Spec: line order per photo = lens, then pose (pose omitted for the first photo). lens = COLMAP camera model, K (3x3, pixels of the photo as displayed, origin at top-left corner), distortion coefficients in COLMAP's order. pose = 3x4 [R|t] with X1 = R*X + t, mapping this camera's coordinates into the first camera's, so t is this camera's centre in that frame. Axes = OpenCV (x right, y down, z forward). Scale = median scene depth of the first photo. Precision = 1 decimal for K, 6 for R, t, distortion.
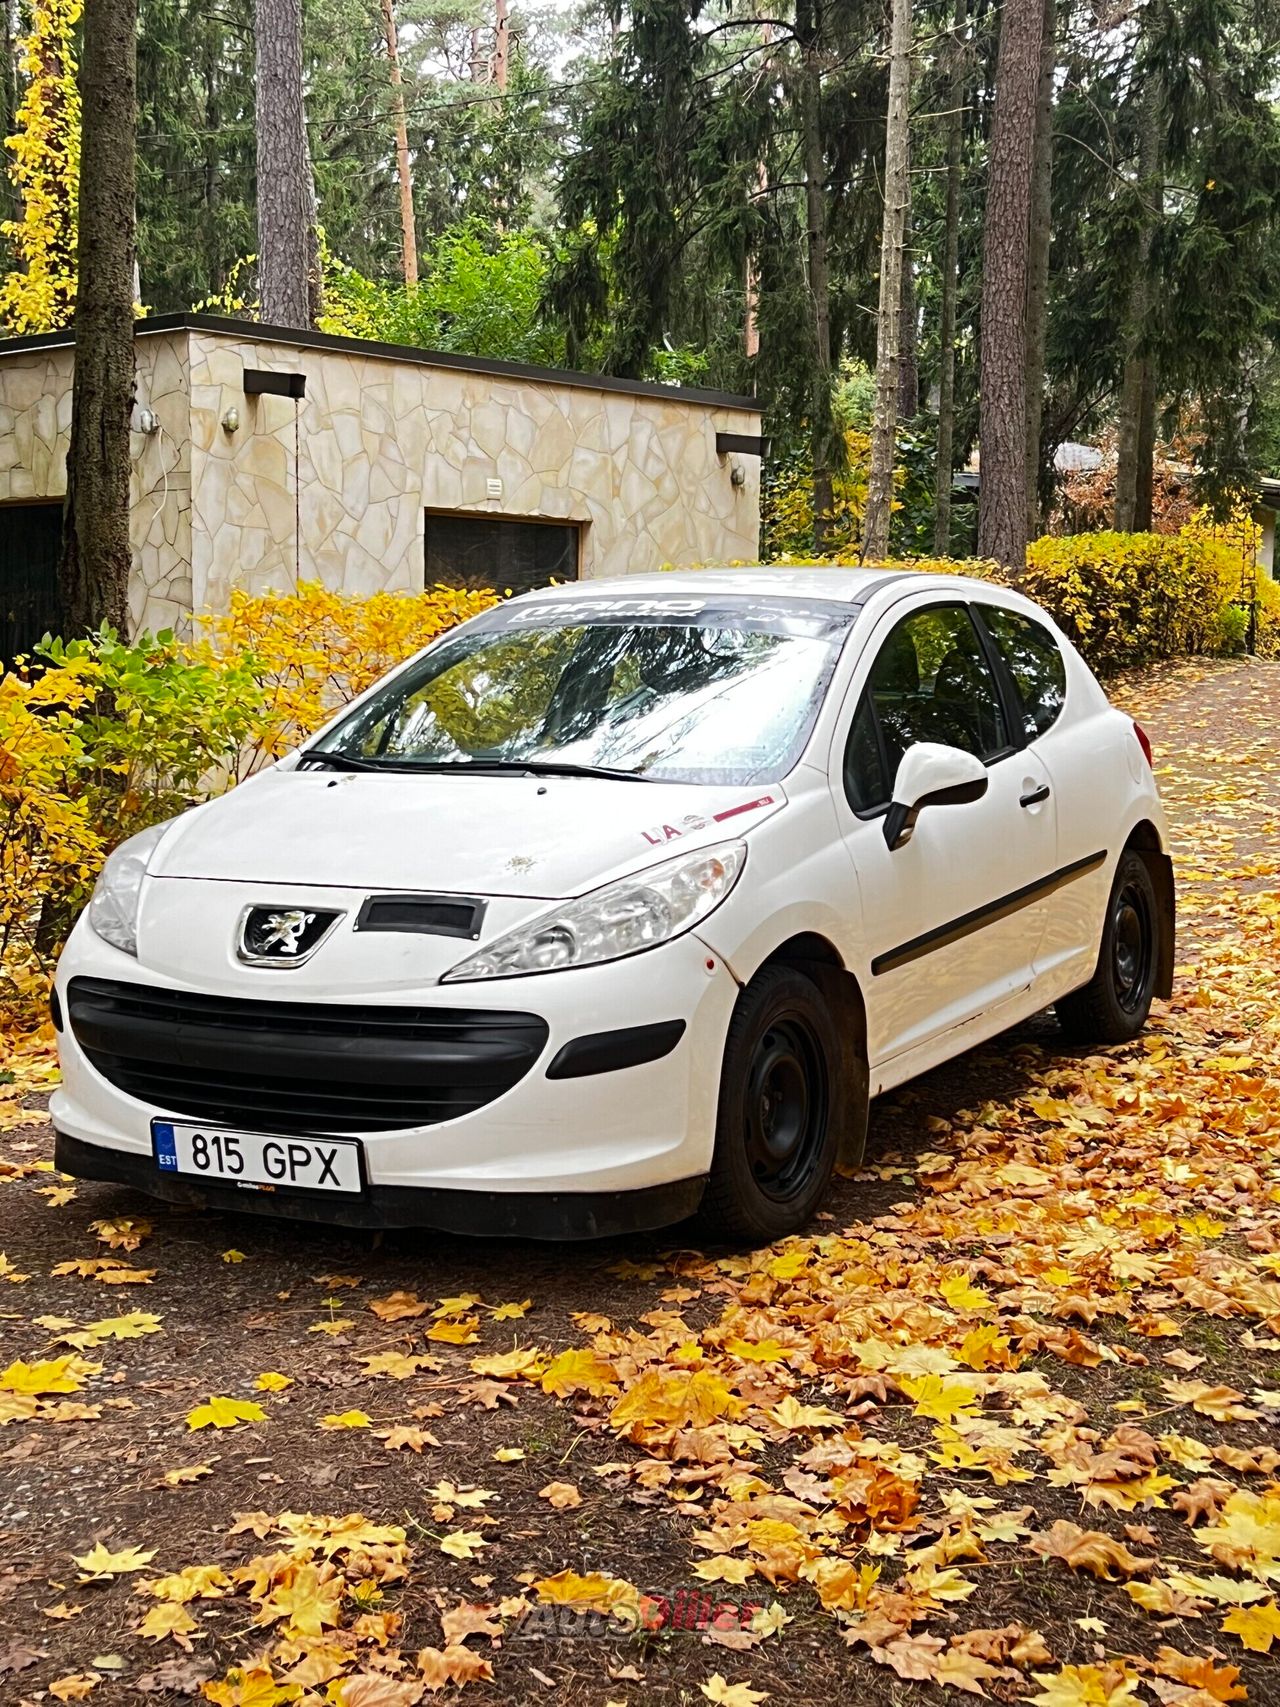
lens RADIAL K [[2383.2, 0, 639.3], [0, 2383.2, 853.0], [0, 0, 1]] dist [-0.026465, 0.000000]
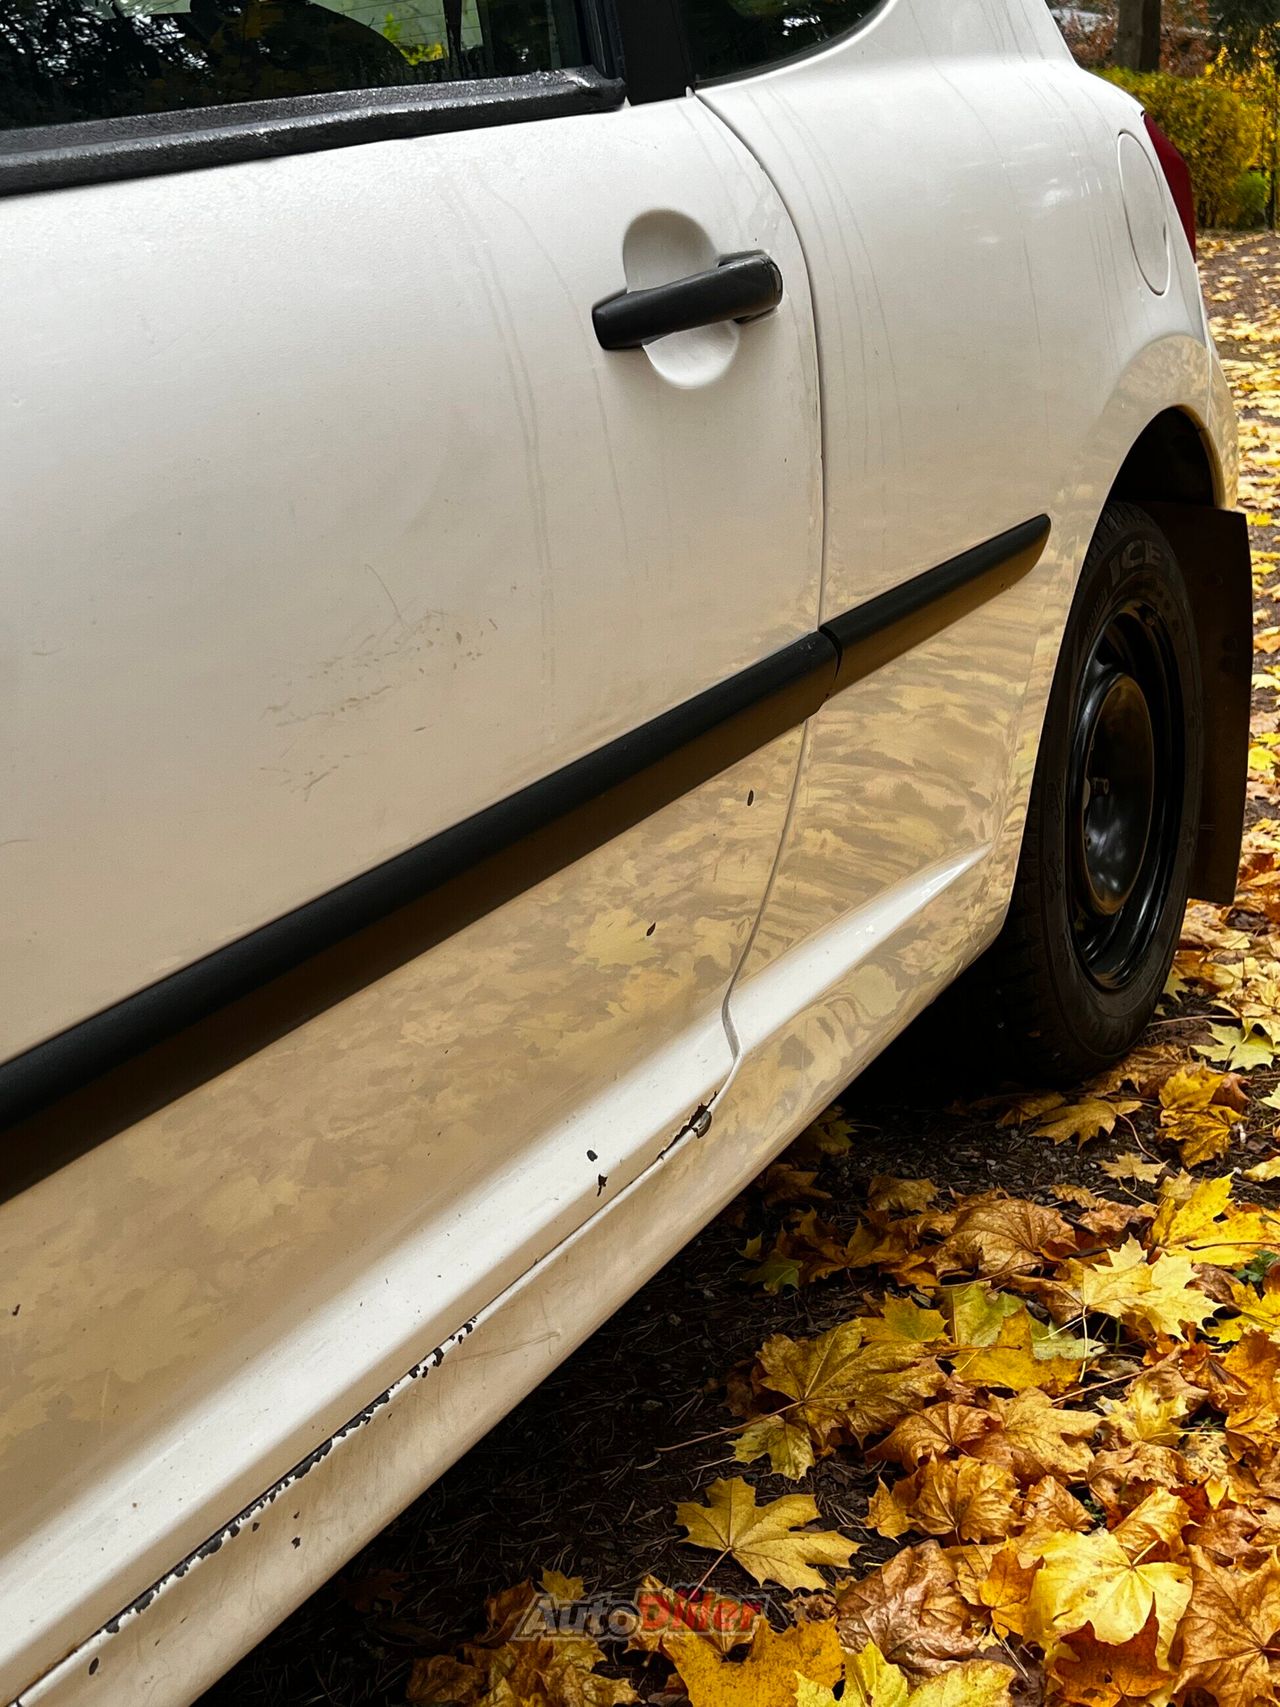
lens RADIAL K [[2150.5, 0, 641.0], [0, 2150.5, 853.9], [0, 0, 1]] dist [-0.025262, 0.000000]
pose [[0.999489, -0.023522, -0.021636, 0.083466], [0.026955, 0.984149, 0.175282, -0.004433], [0.017170, -0.175776, 0.984281, 0.404819]]
